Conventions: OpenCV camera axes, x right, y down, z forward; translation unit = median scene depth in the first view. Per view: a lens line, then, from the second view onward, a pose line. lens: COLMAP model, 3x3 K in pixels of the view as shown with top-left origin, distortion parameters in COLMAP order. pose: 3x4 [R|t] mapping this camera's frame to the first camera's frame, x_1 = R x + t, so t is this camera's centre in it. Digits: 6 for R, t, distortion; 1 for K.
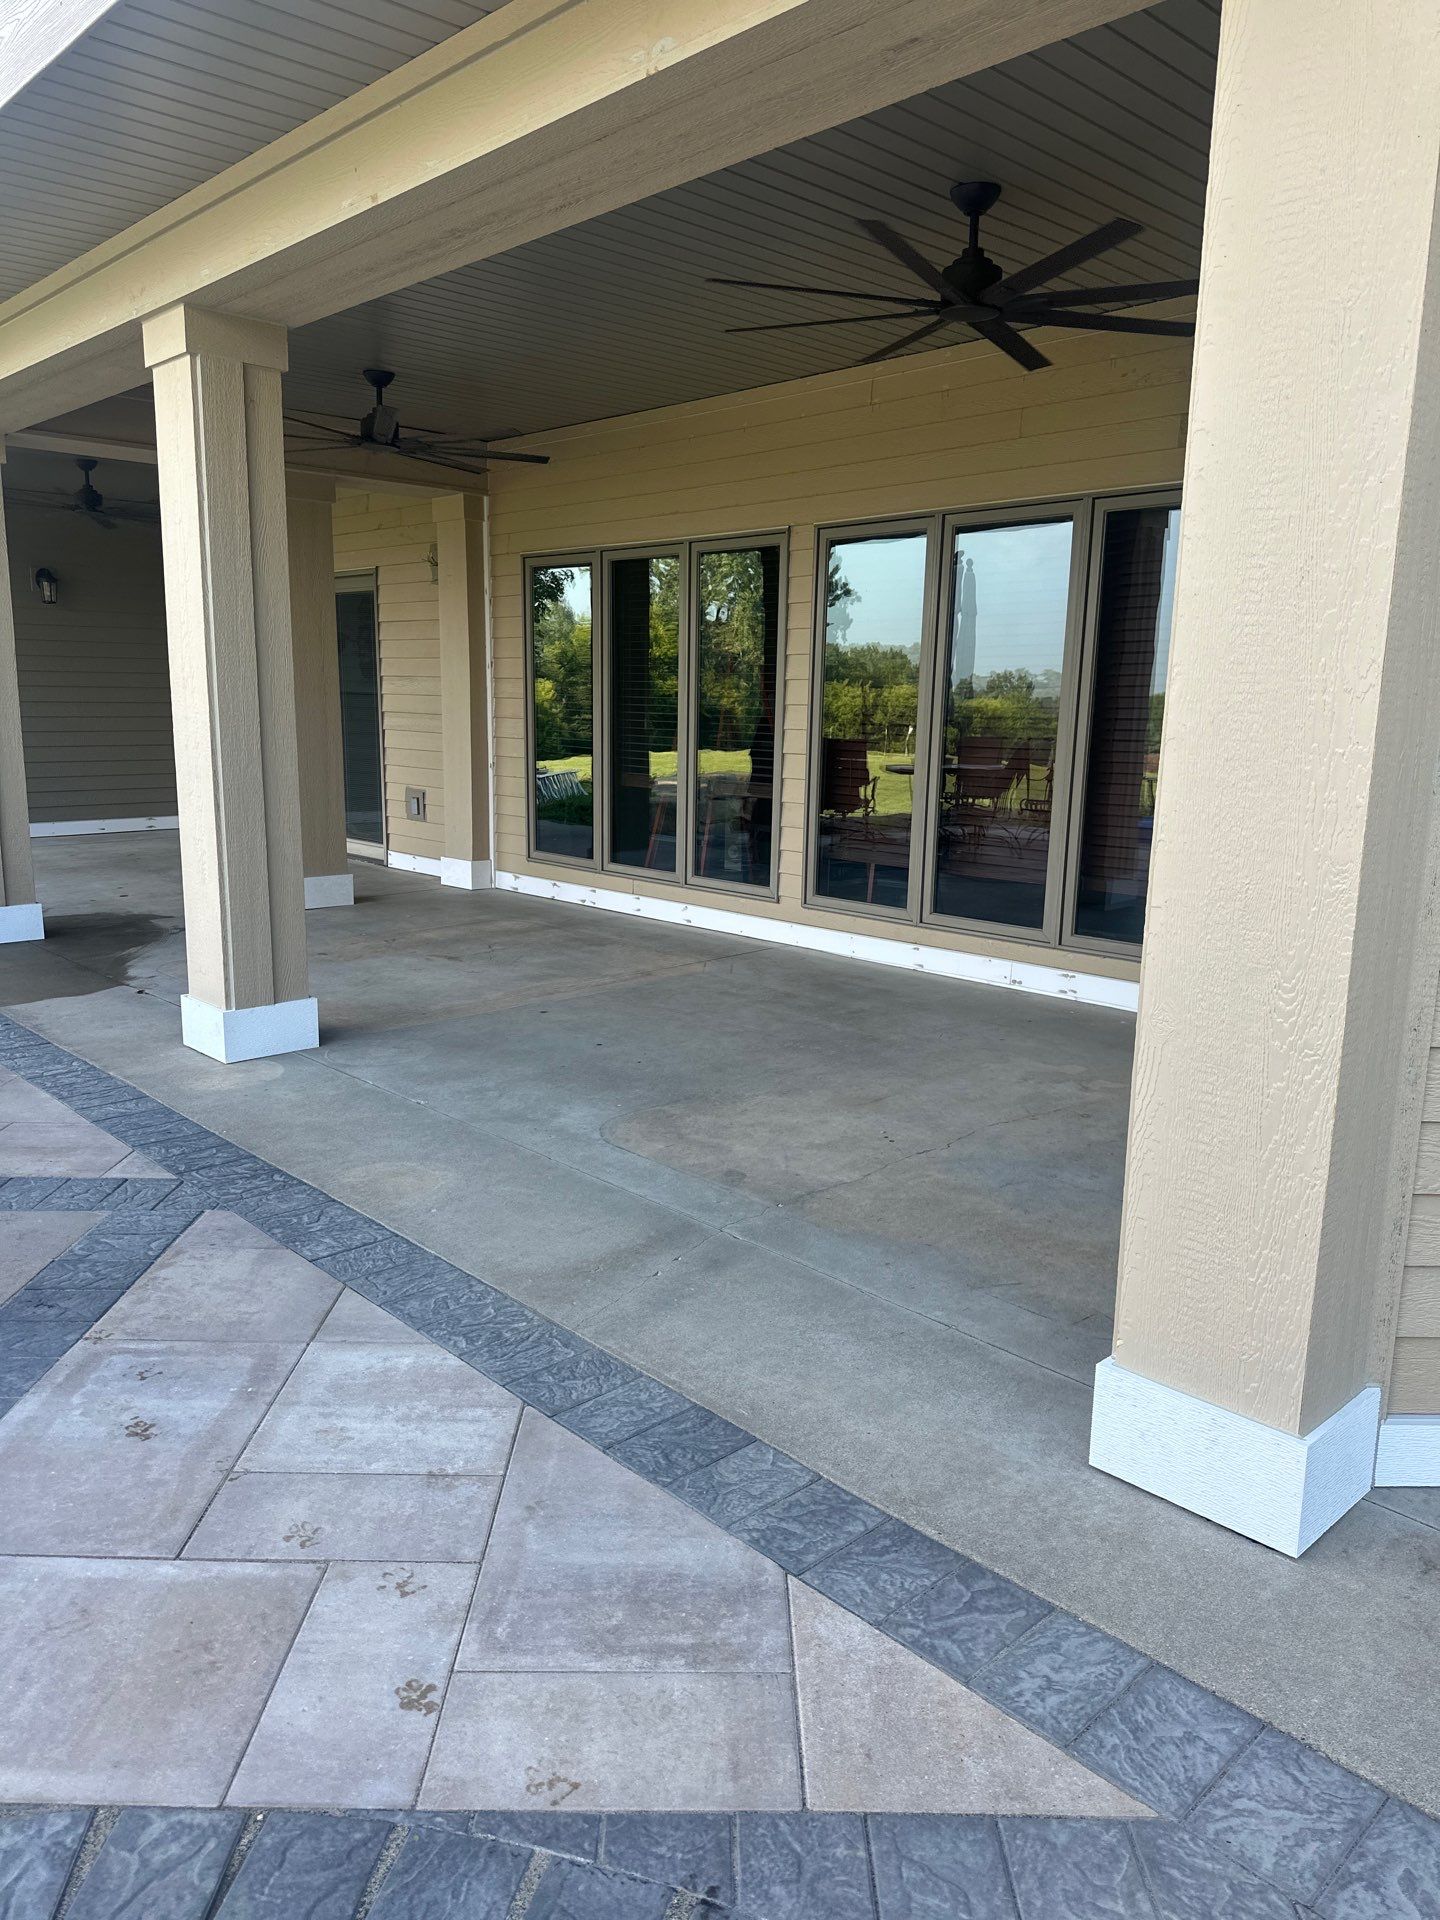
lens RADIAL K [[1348.6, 0, 720.0], [0, 1348.6, 960.0], [0, 0, 1]] dist [0.113634, -0.139683]
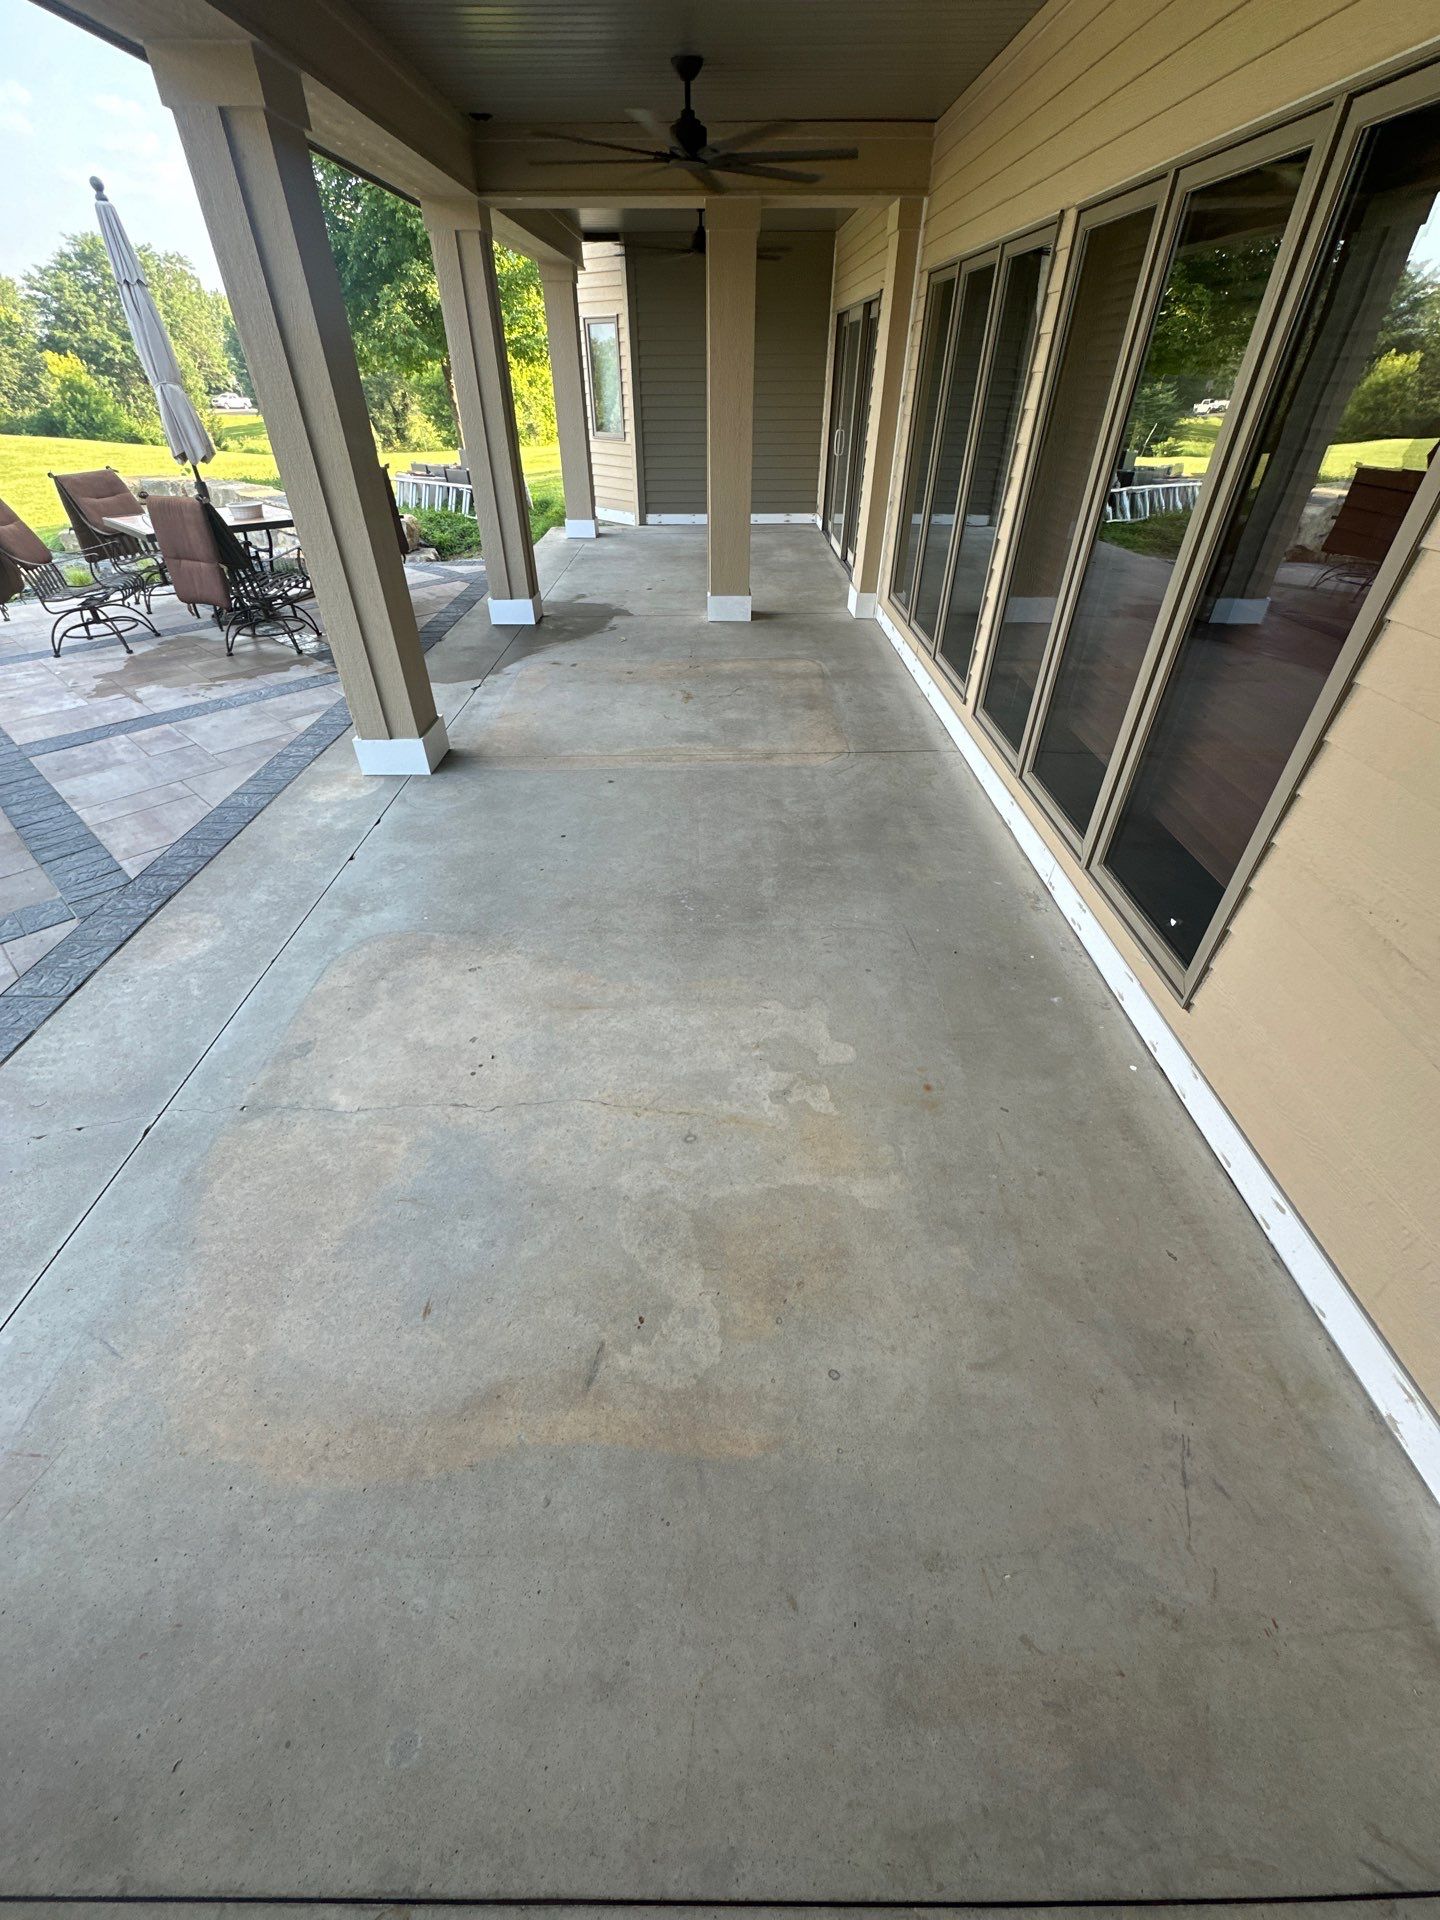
lens RADIAL K [[771.4, 0, 720.0], [0, 771.4, 960.0], [0, 0, 1]] dist [0.001116, 0.000163]
pose [[0.724501, 0.409173, -0.554686, 0.868093], [-0.120532, 0.867547, 0.482528, -0.376242], [0.678654, -0.282735, 0.677857, 1.233783]]
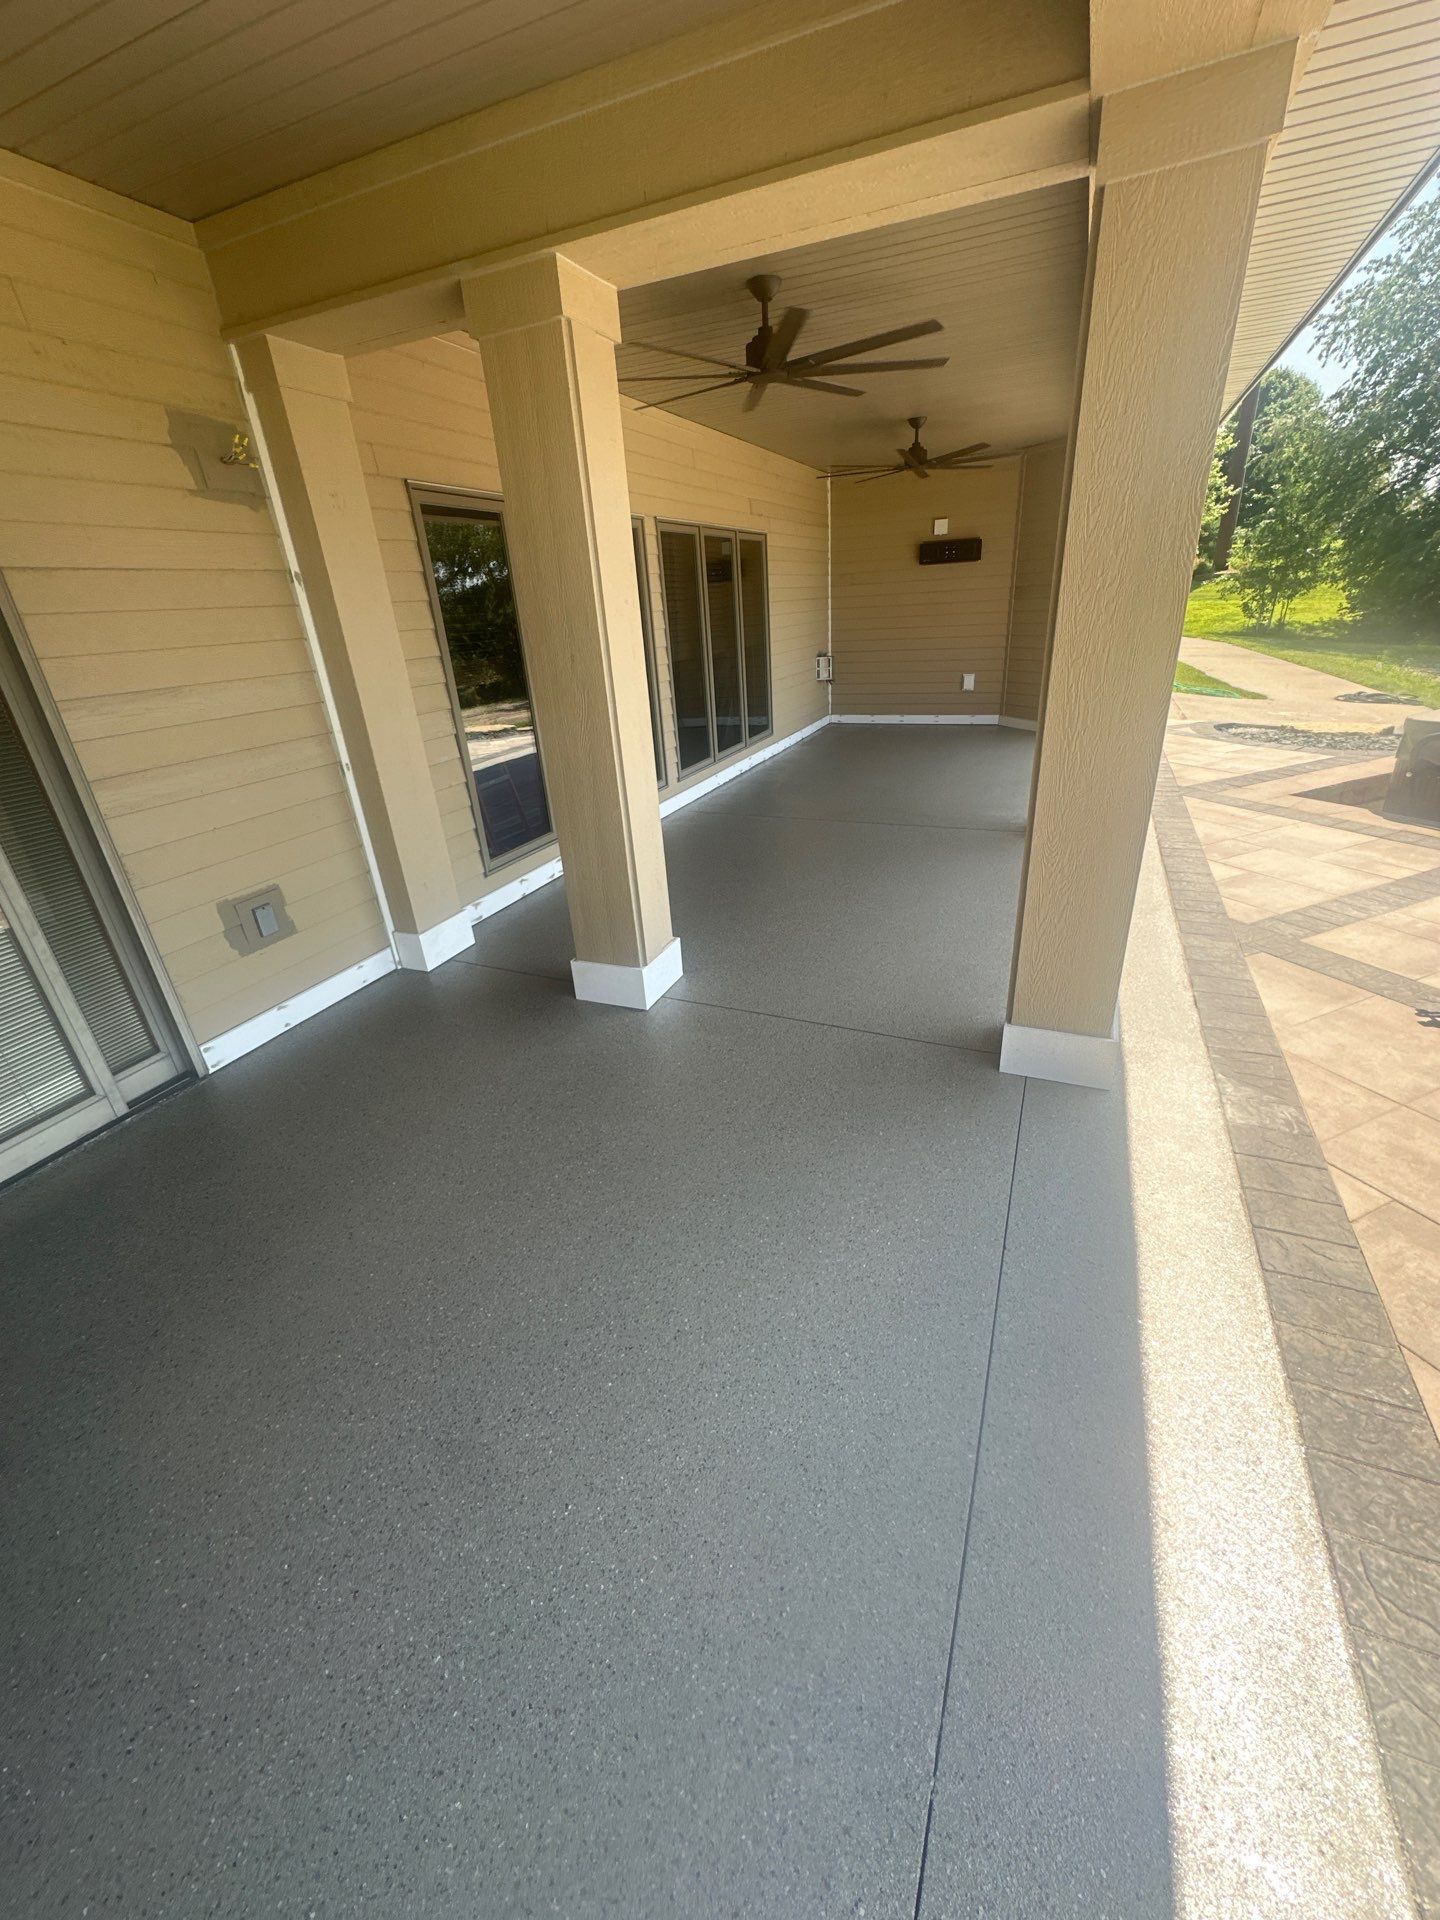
lens RADIAL K [[765.5, 0, 725.4], [0, 765.5, 968.7], [0, 0, 1]] dist [-0.000897, 0.000379]
pose [[-0.397060, -0.391876, 0.829926, -2.163827], [0.226356, 0.834517, 0.502339, -0.807558], [-0.889442, 0.387318, -0.242650, 3.475320]]
